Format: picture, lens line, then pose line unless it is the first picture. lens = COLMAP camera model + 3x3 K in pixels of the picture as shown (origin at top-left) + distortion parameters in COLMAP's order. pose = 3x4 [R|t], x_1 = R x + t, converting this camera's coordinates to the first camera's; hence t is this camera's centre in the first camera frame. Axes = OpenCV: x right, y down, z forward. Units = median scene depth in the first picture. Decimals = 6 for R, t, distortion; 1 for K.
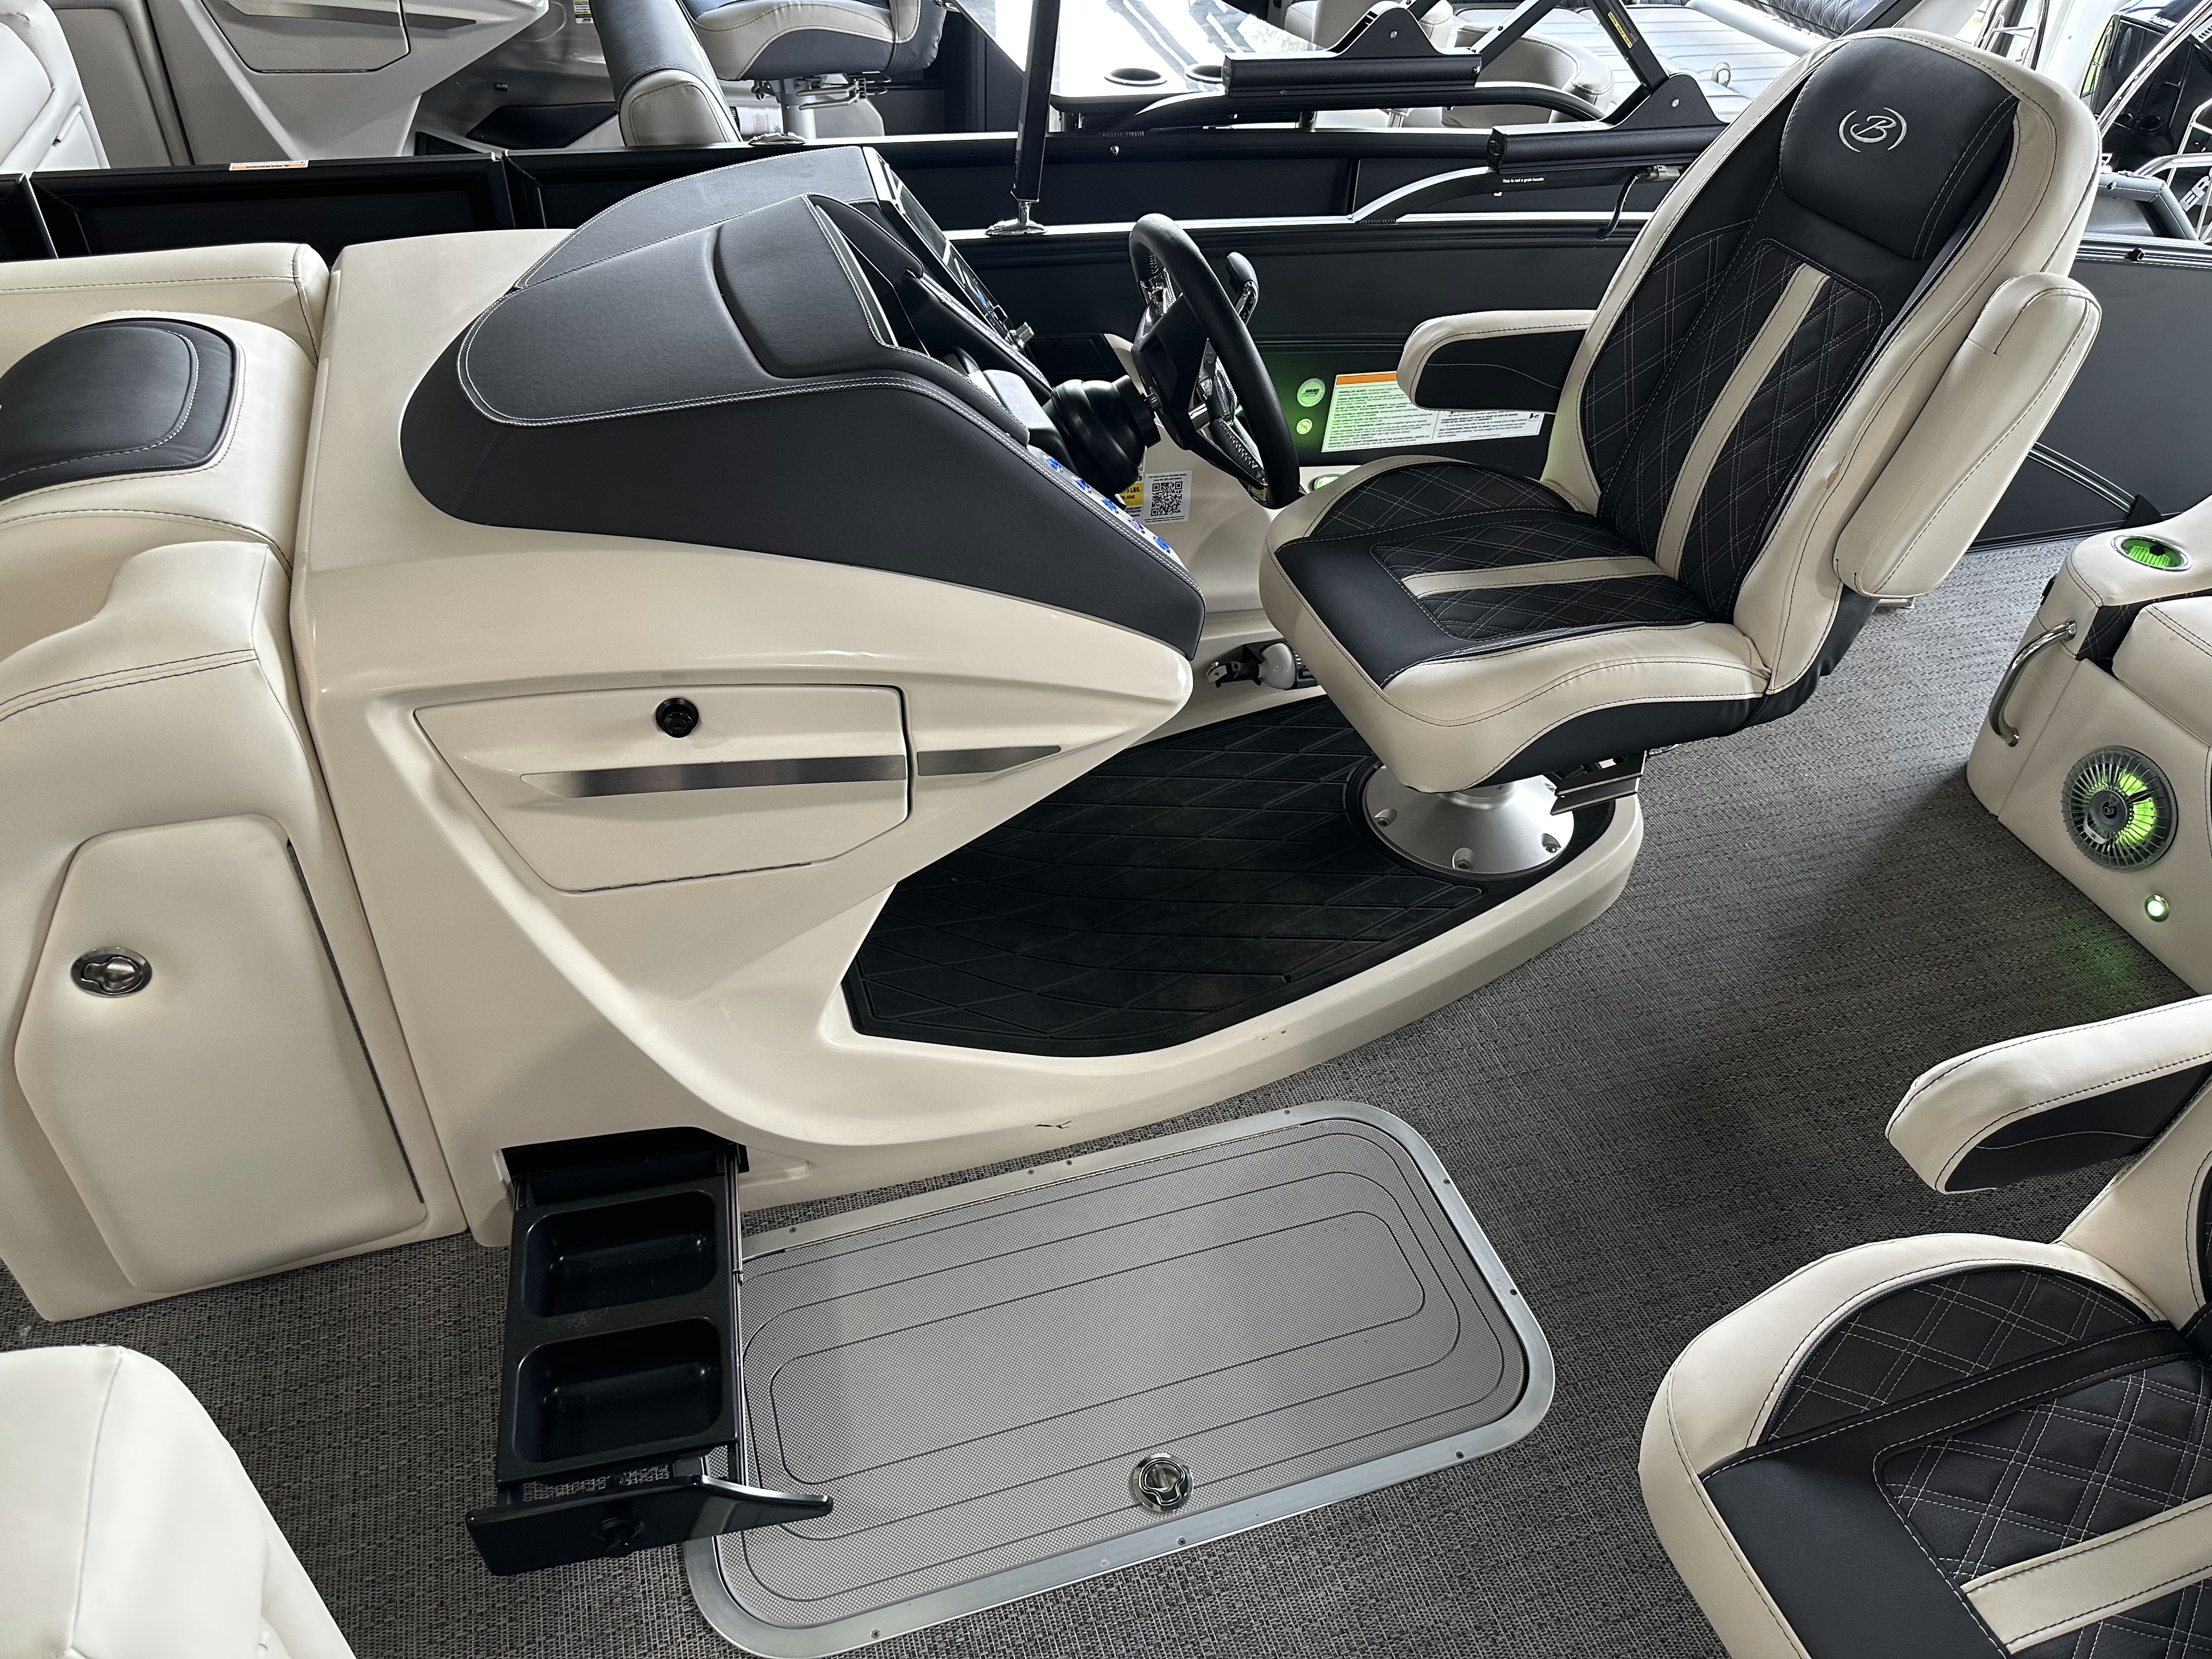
lens RADIAL K [[1538.6, 0, 1106.0], [0, 1538.6, 829.5], [0, 0, 1]] dist [0.066095, -0.096793]
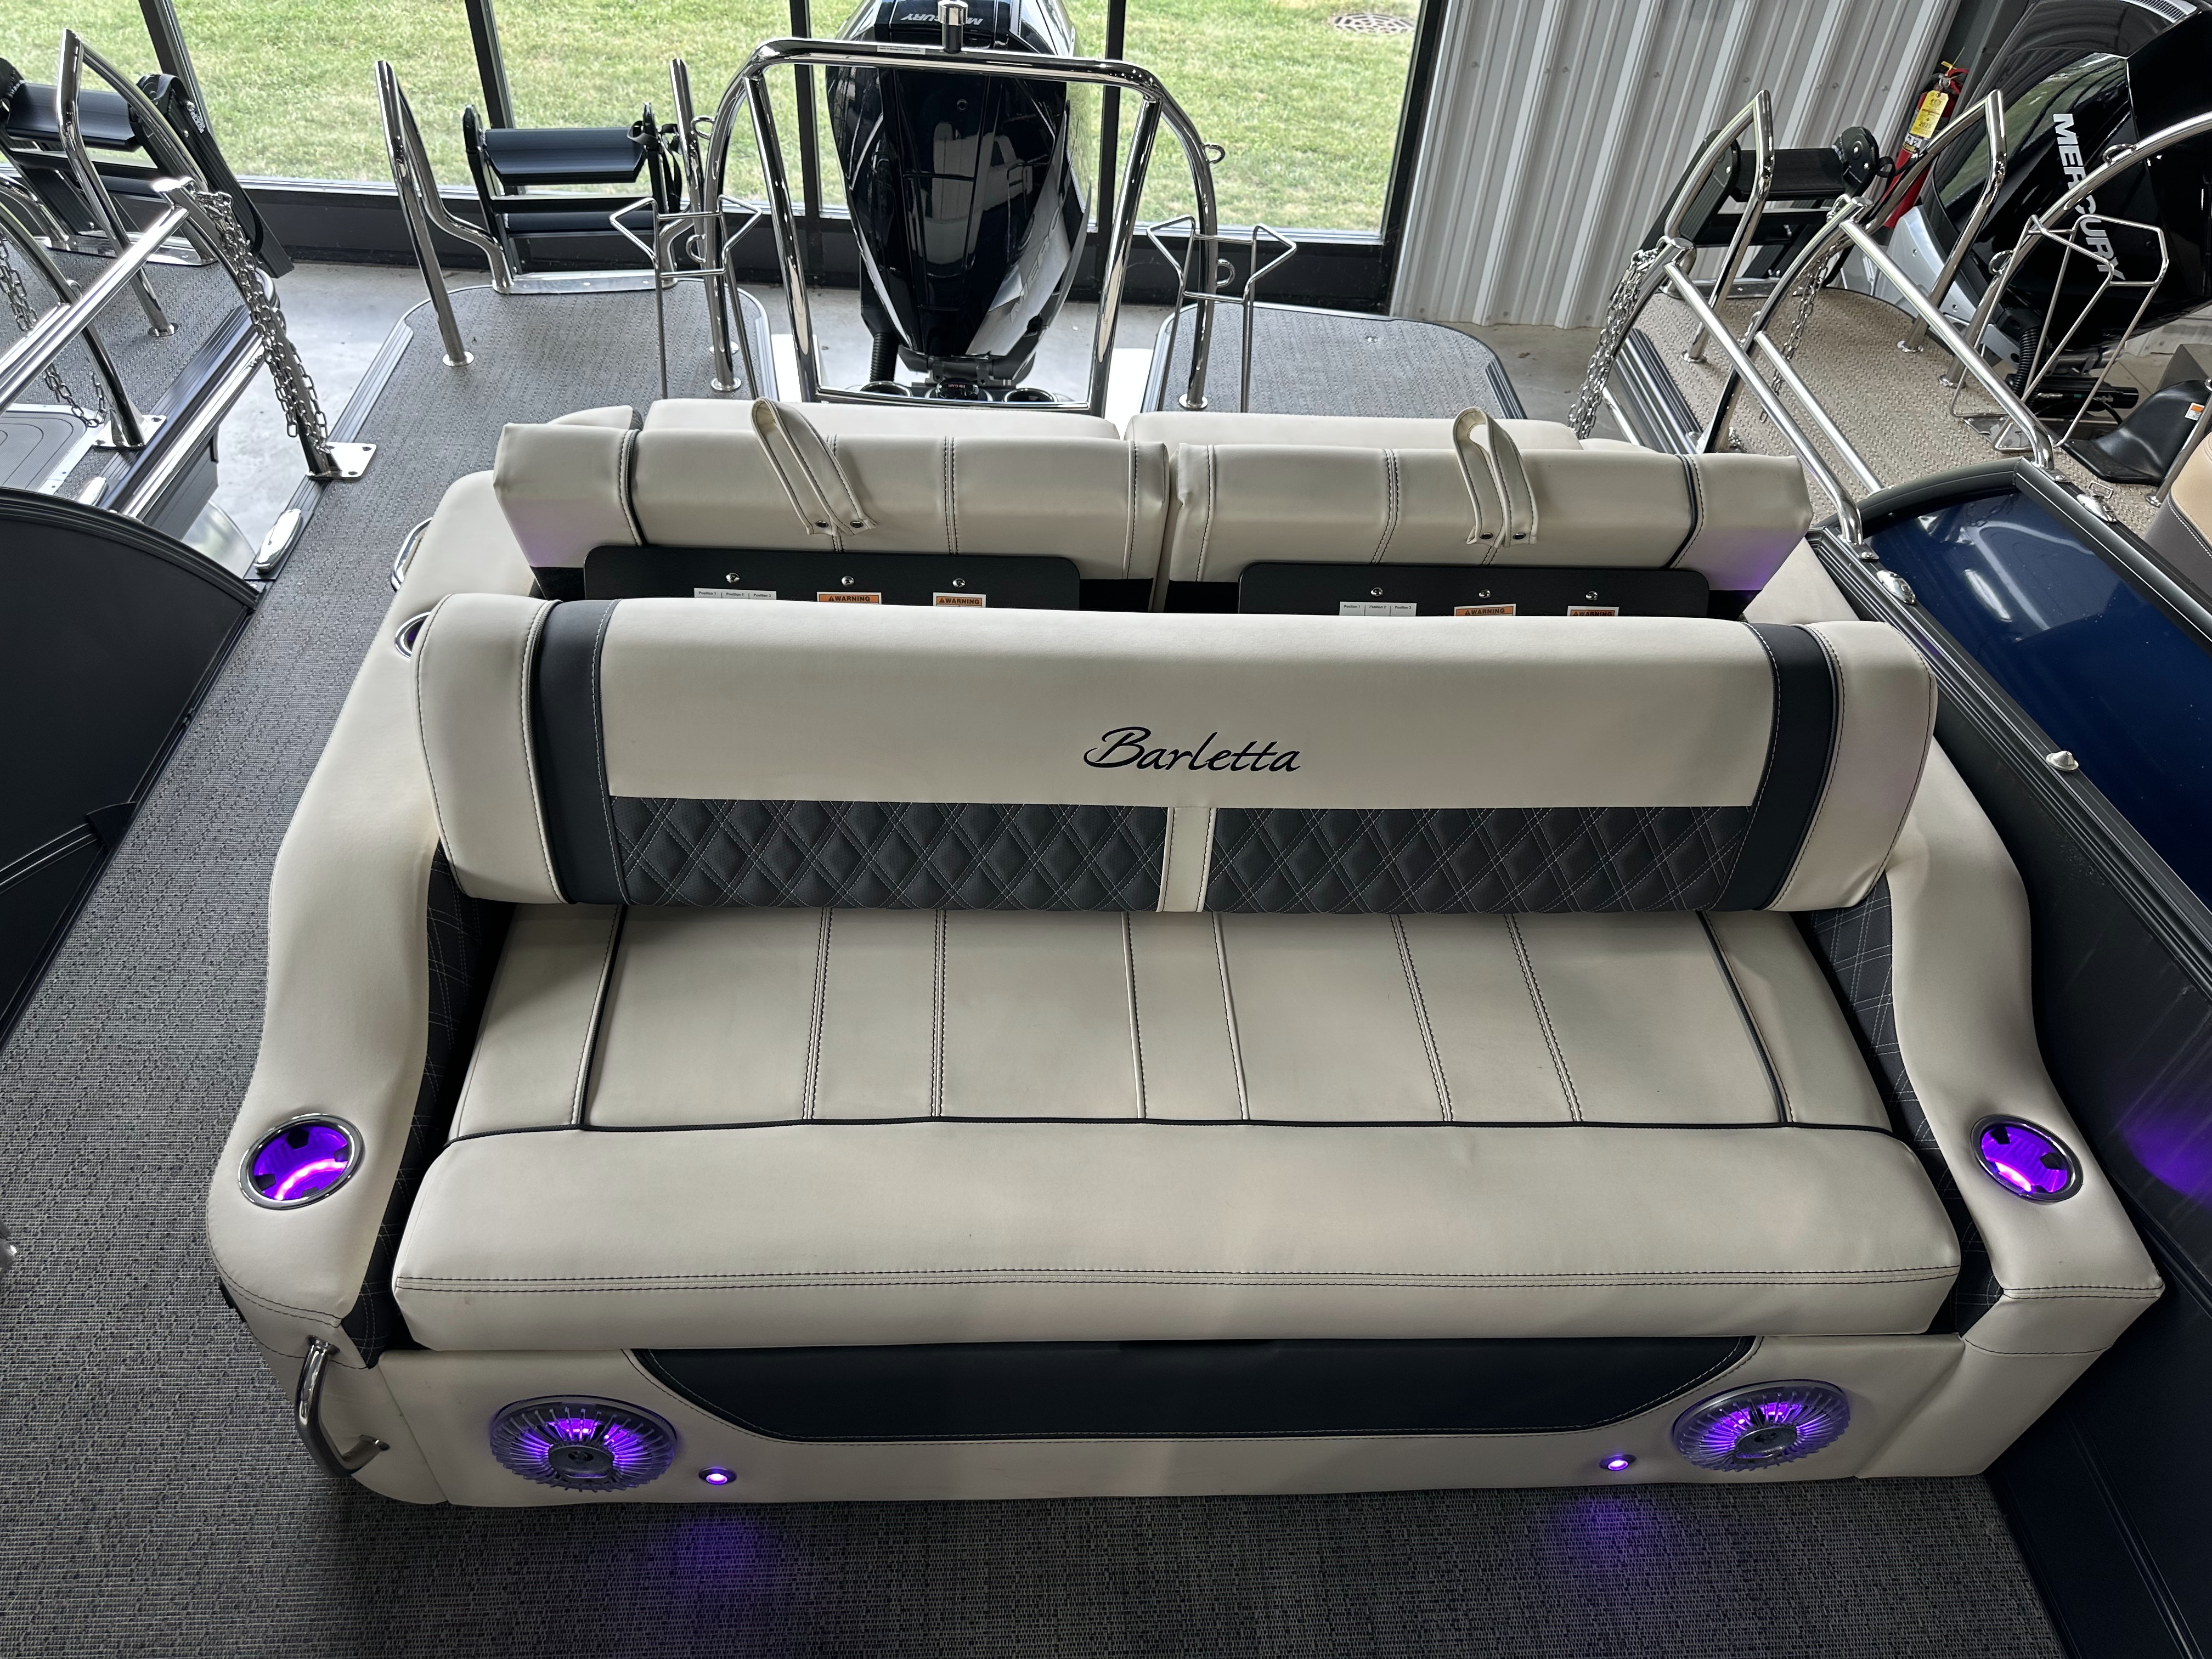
lens RADIAL K [[1538.6, 0, 1106.0], [0, 1538.6, 829.5], [0, 0, 1]] dist [0.066095, -0.096793]
pose [[0.266583, -0.682750, 0.680283, 0.512552], [0.590982, 0.673361, 0.444214, -0.440224], [-0.761363, 0.283615, 0.583000, 0.407603]]
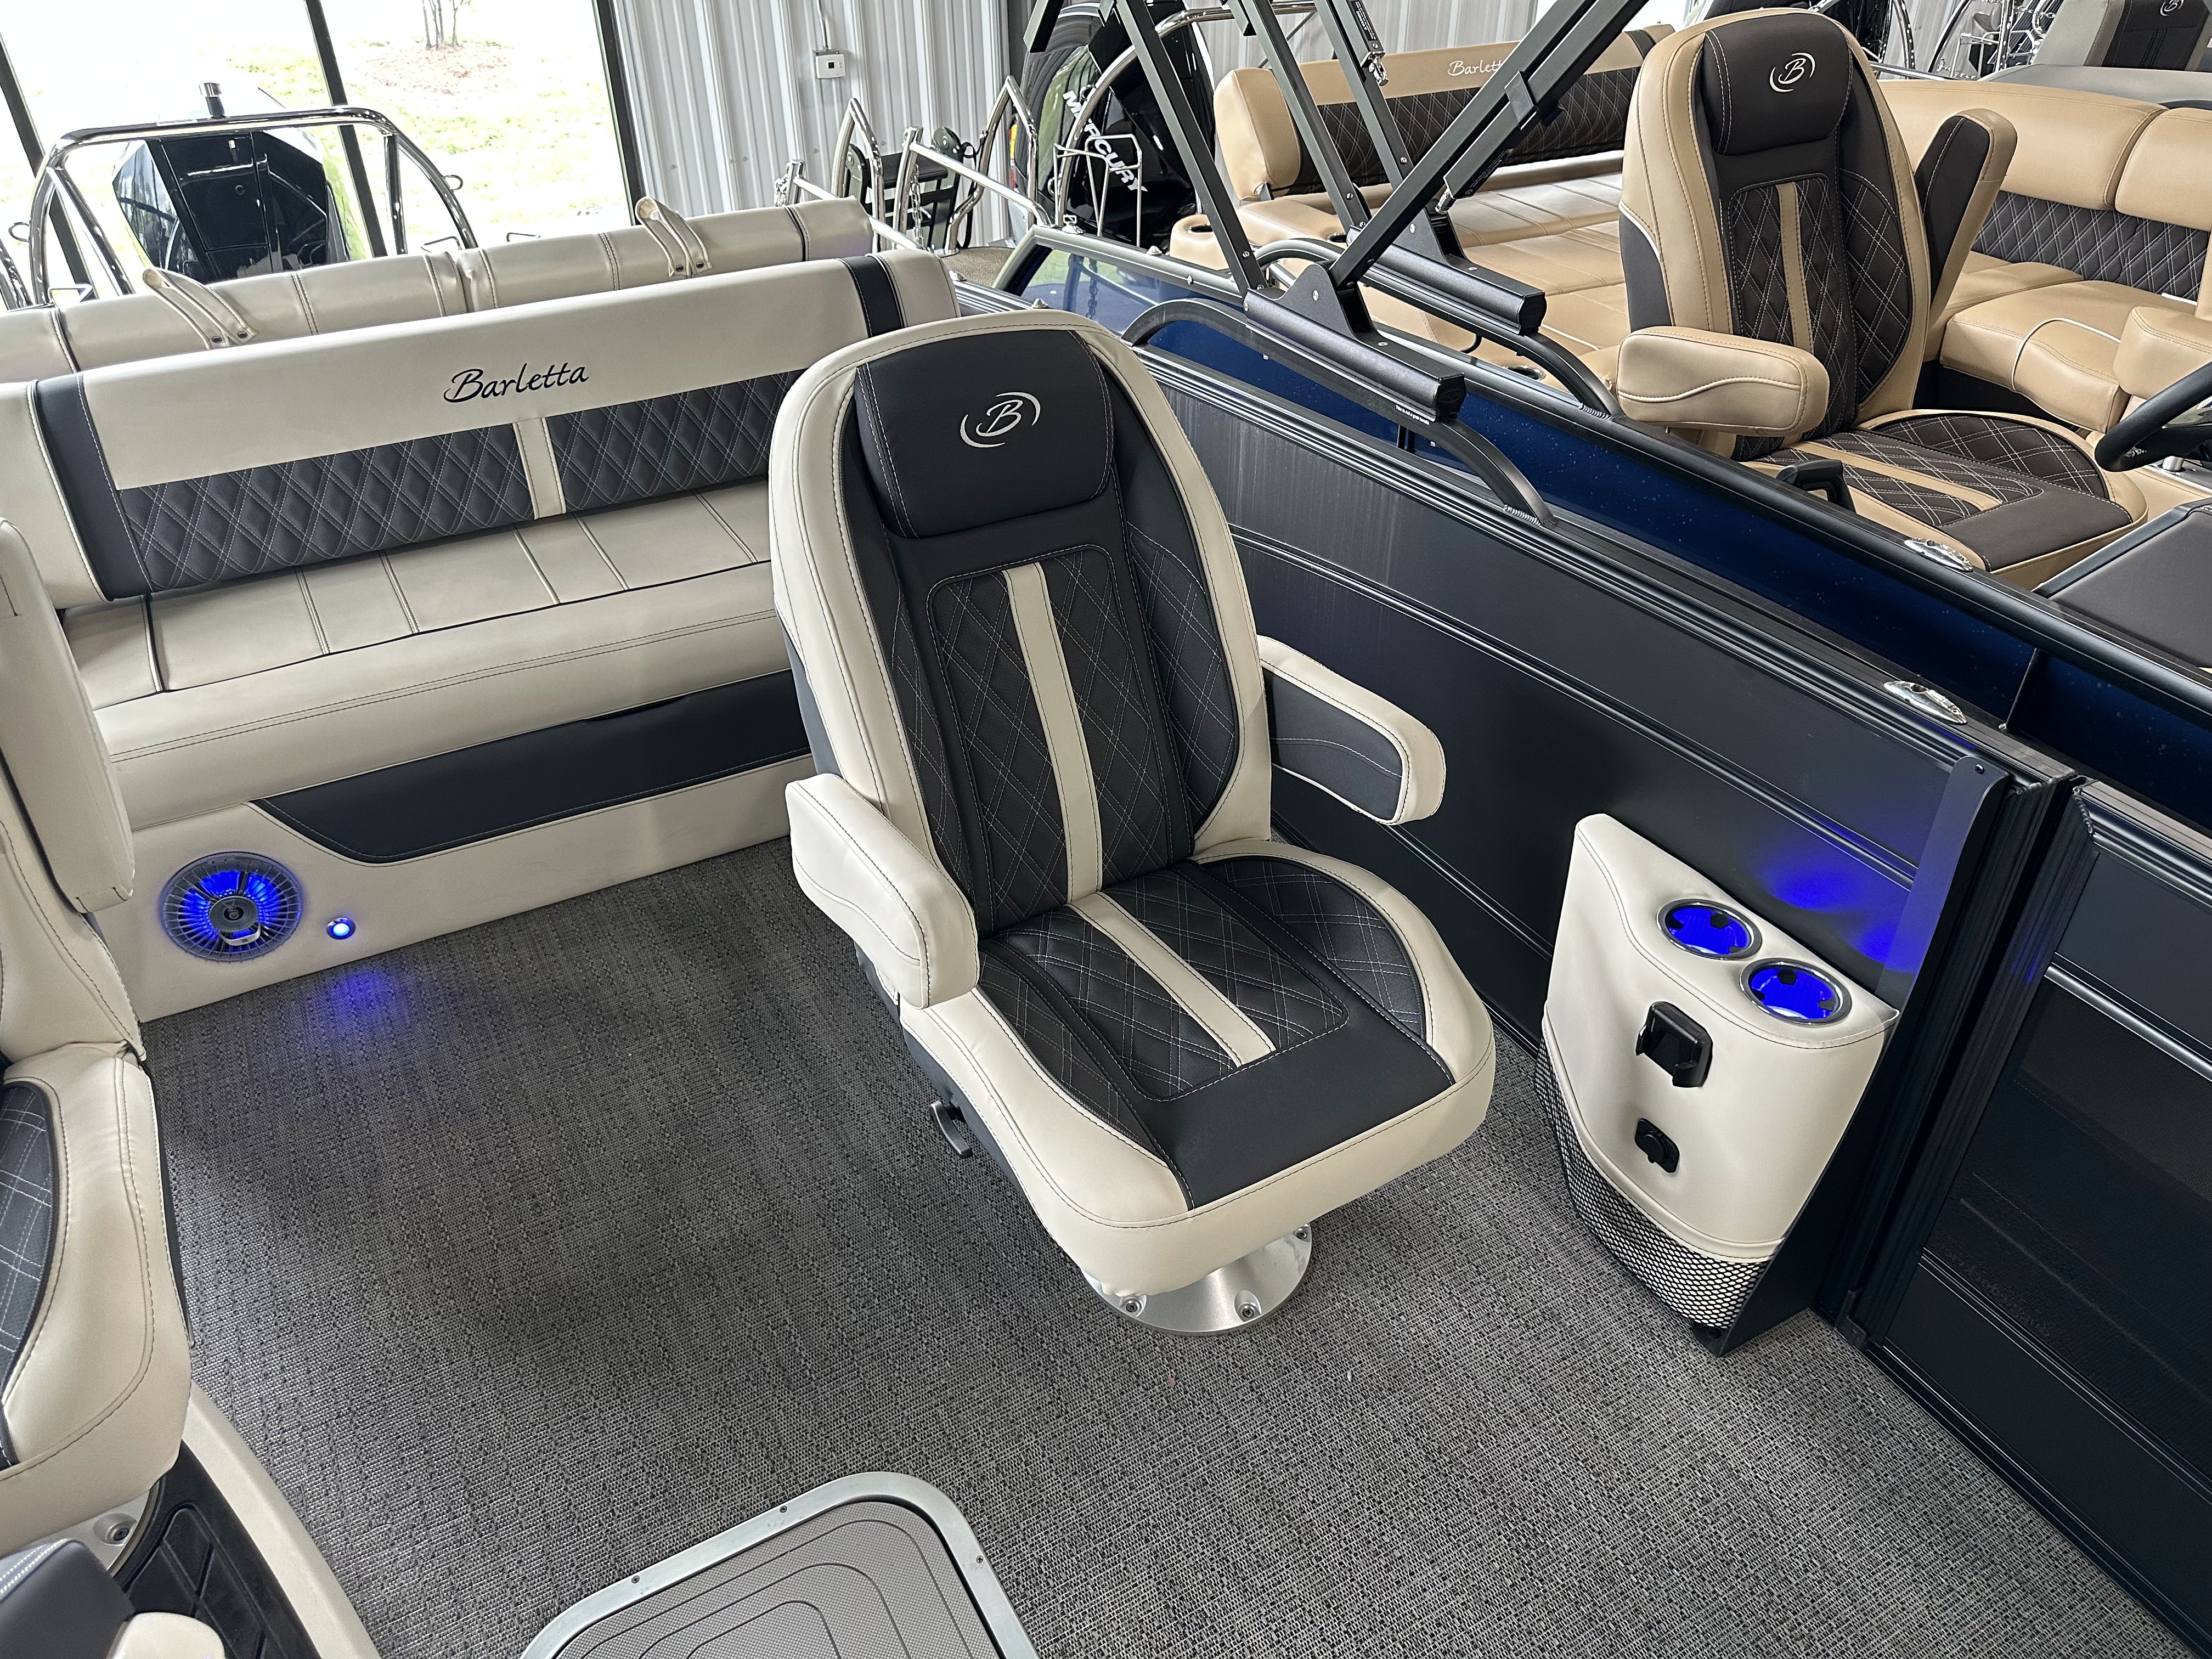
lens RADIAL K [[1561.1, 0, 1141.2], [0, 1561.1, 840.1], [0, 0, 1]] dist [-0.035265, 0.002059]
pose [[-0.206233, -0.603761, 0.770026, -0.232909], [0.626225, 0.523240, 0.577981, -0.288146], [-0.751871, 0.601409, 0.270181, 0.330835]]
